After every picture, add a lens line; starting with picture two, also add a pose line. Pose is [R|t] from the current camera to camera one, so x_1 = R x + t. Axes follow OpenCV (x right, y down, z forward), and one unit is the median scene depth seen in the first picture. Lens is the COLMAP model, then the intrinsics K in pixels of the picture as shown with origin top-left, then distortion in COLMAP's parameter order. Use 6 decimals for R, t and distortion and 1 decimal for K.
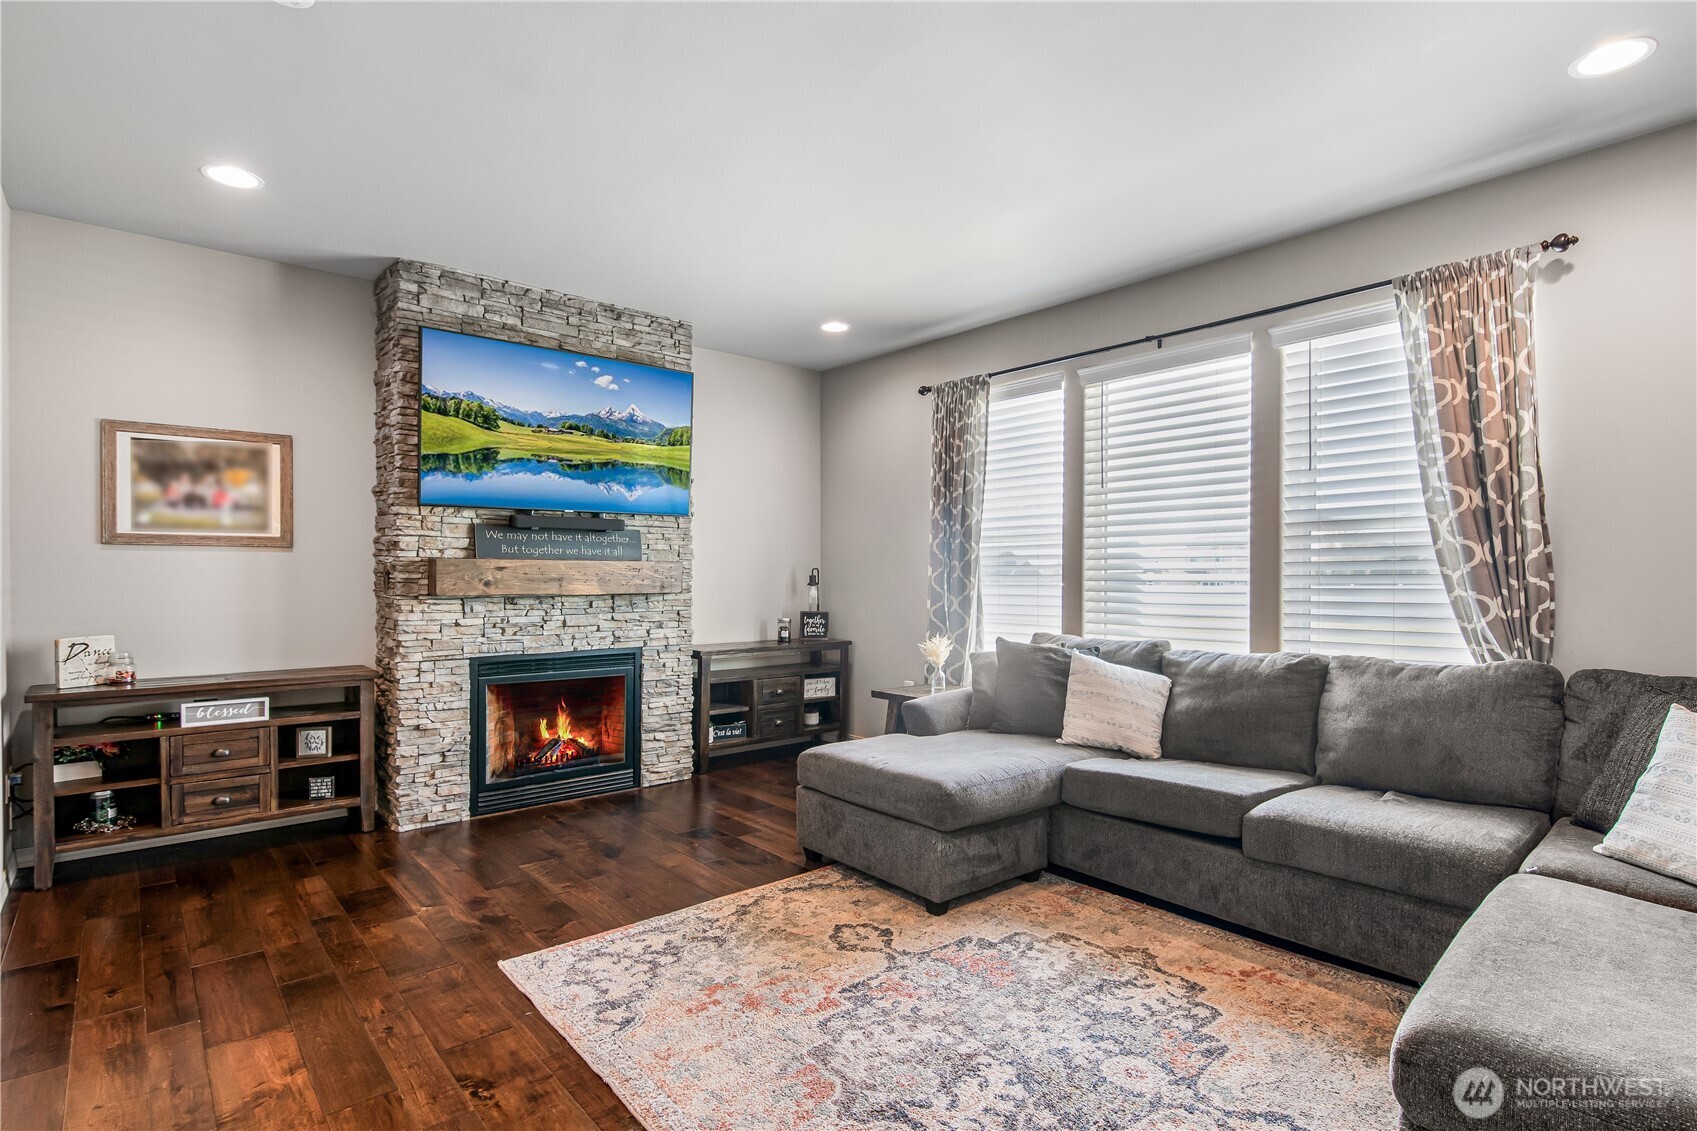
lens RADIAL K [[837.3, 0, 854.5], [0, 837.3, 581.8], [0, 0, 1]] dist [0.014966, -0.017643]
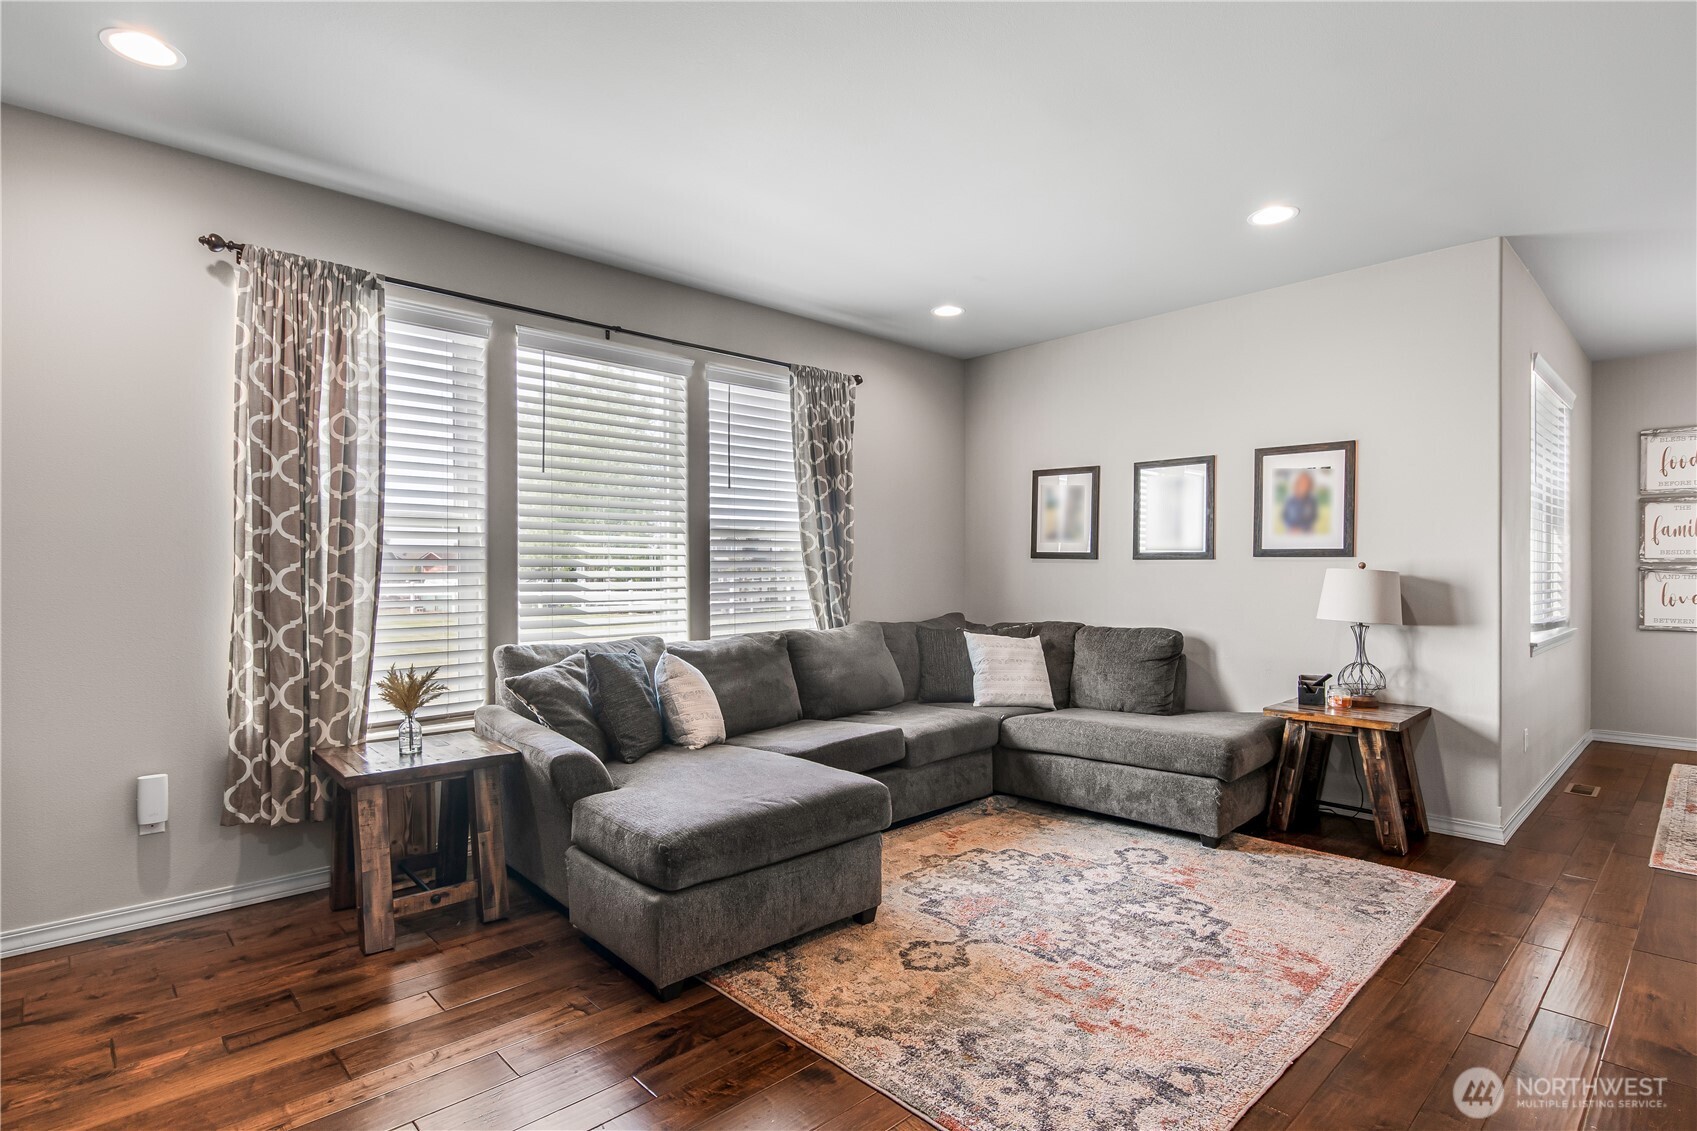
lens RADIAL K [[838.6, 0, 855.3], [0, 838.6, 568.5], [0, 0, 1]] dist [0.006440, -0.000311]
pose [[-0.045749, 0.001128, 0.998952, -0.640408], [0.009697, 0.999953, -0.000685, -0.008543], [-0.998906, 0.009655, -0.045758, 0.774144]]
